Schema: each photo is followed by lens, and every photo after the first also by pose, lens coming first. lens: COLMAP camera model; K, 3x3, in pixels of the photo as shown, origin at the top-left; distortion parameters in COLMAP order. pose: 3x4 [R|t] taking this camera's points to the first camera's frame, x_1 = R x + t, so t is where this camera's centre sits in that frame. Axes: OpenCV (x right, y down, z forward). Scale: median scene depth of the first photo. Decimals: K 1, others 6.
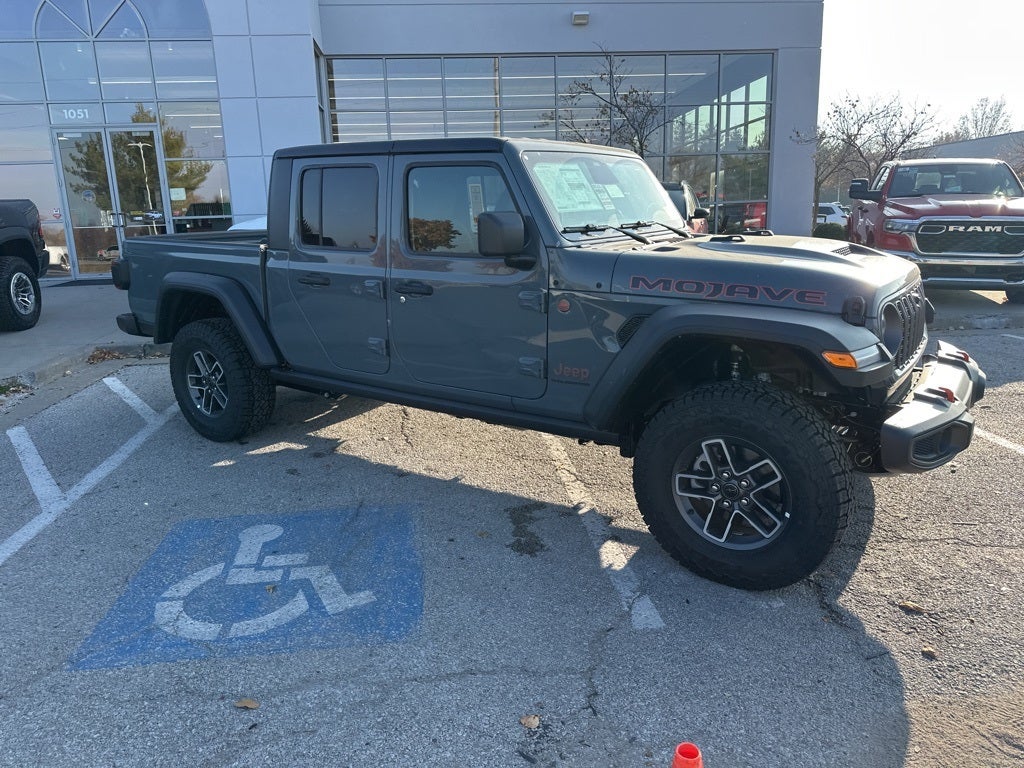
lens RADIAL K [[723.1, 0, 509.1], [0, 723.1, 378.5], [0, 0, 1]] dist [0.043216, -0.053879]
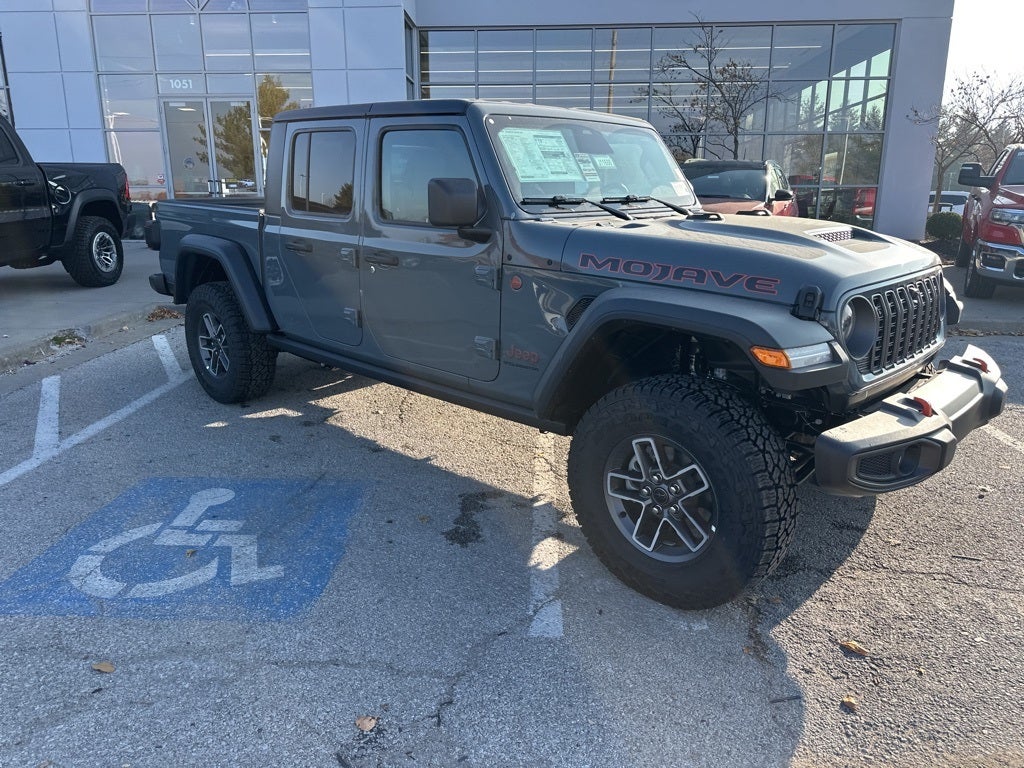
lens RADIAL K [[723.1, 0, 509.1], [0, 723.1, 378.5], [0, 0, 1]] dist [0.043216, -0.053879]
pose [[0.987598, 0.065563, -0.142659, 0.179394], [-0.061628, 0.997591, 0.031834, -0.006205], [0.144403, -0.022647, 0.989260, 0.064703]]
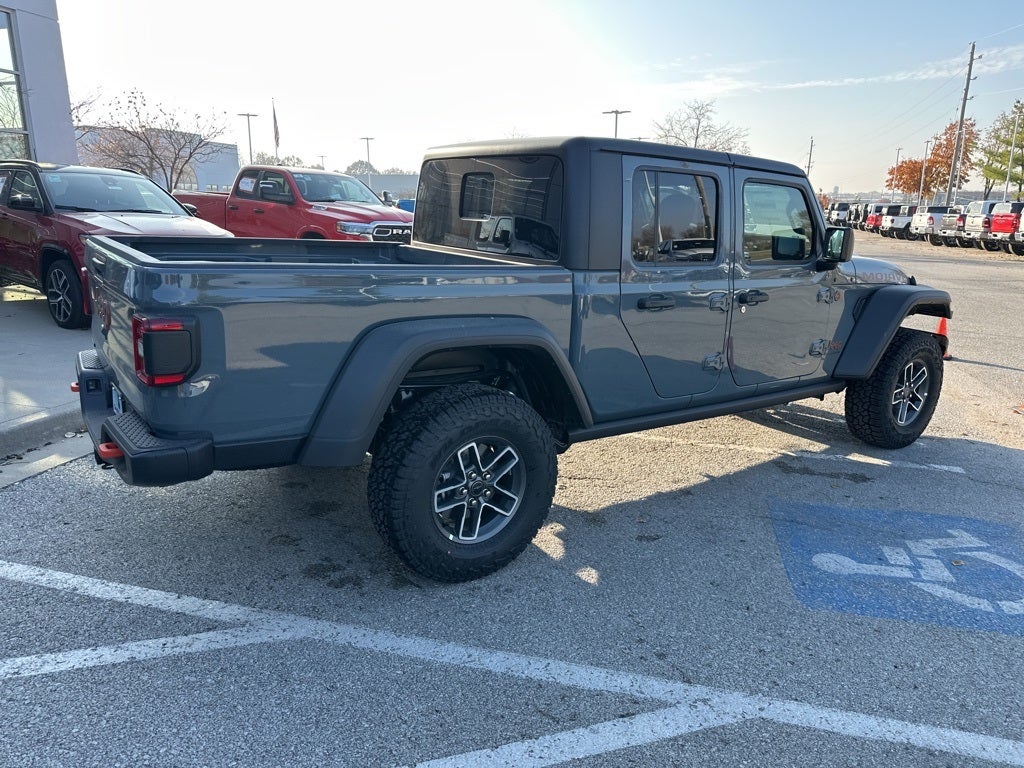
lens RADIAL K [[723.1, 0, 509.1], [0, 723.1, 378.5], [0, 0, 1]] dist [0.043216, -0.053879]
pose [[0.337054, -0.184999, 0.923131, -1.214789], [0.176214, 0.975573, 0.131169, -0.206093], [-0.924848, 0.118457, 0.361420, 0.939964]]
